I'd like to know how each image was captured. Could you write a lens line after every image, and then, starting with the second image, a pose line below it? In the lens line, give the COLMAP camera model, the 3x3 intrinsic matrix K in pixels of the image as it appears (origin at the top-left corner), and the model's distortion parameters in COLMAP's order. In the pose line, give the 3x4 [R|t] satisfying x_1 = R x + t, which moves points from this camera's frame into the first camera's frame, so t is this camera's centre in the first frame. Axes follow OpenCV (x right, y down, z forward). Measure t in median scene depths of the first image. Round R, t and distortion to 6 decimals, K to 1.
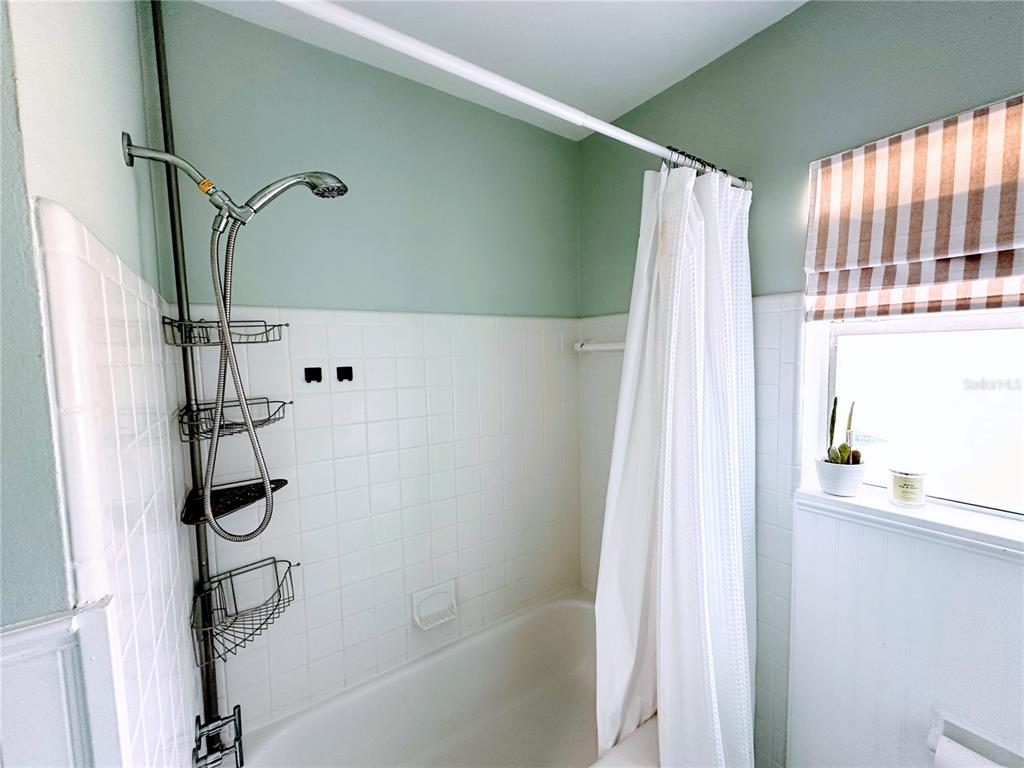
lens RADIAL K [[409.0, 0, 511.6], [0, 409.0, 380.3], [0, 0, 1]] dist [-0.003884, 0.000740]
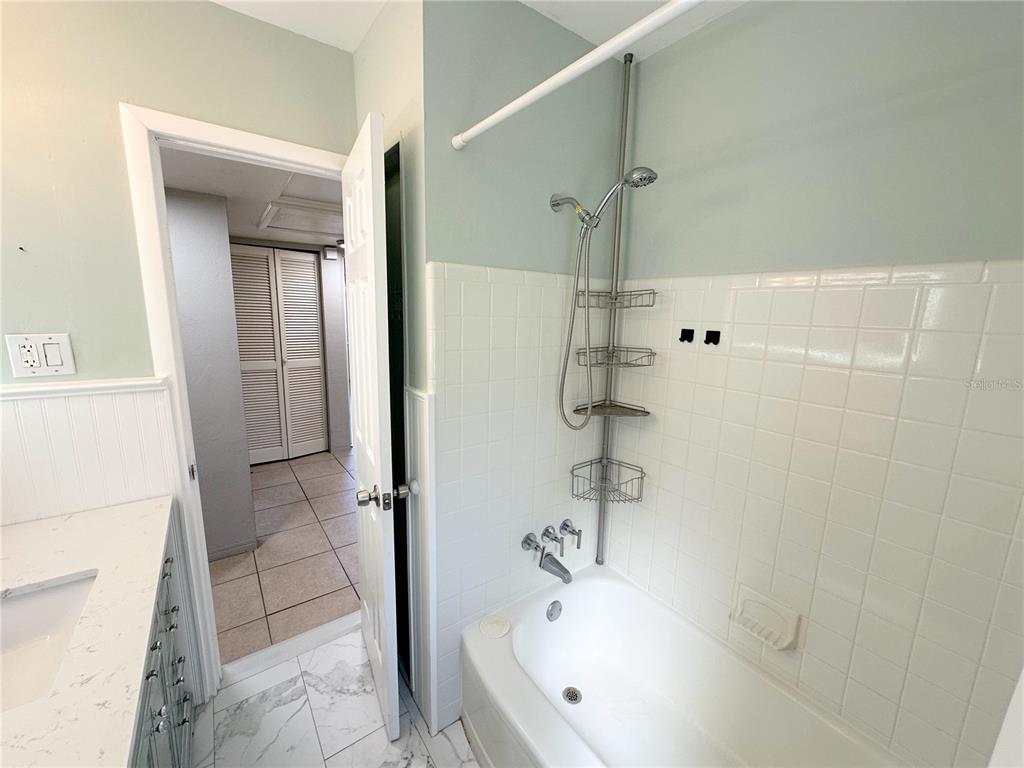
lens RADIAL K [[409.0, 0, 512.6], [0, 409.0, 387.9], [0, 0, 1]] dist [-0.003884, 0.000740]
pose [[0.040082, 0.194005, -0.980181, 0.674793], [-0.092081, 0.977513, 0.189711, -0.044104], [0.994944, 0.082652, 0.057045, 0.468094]]
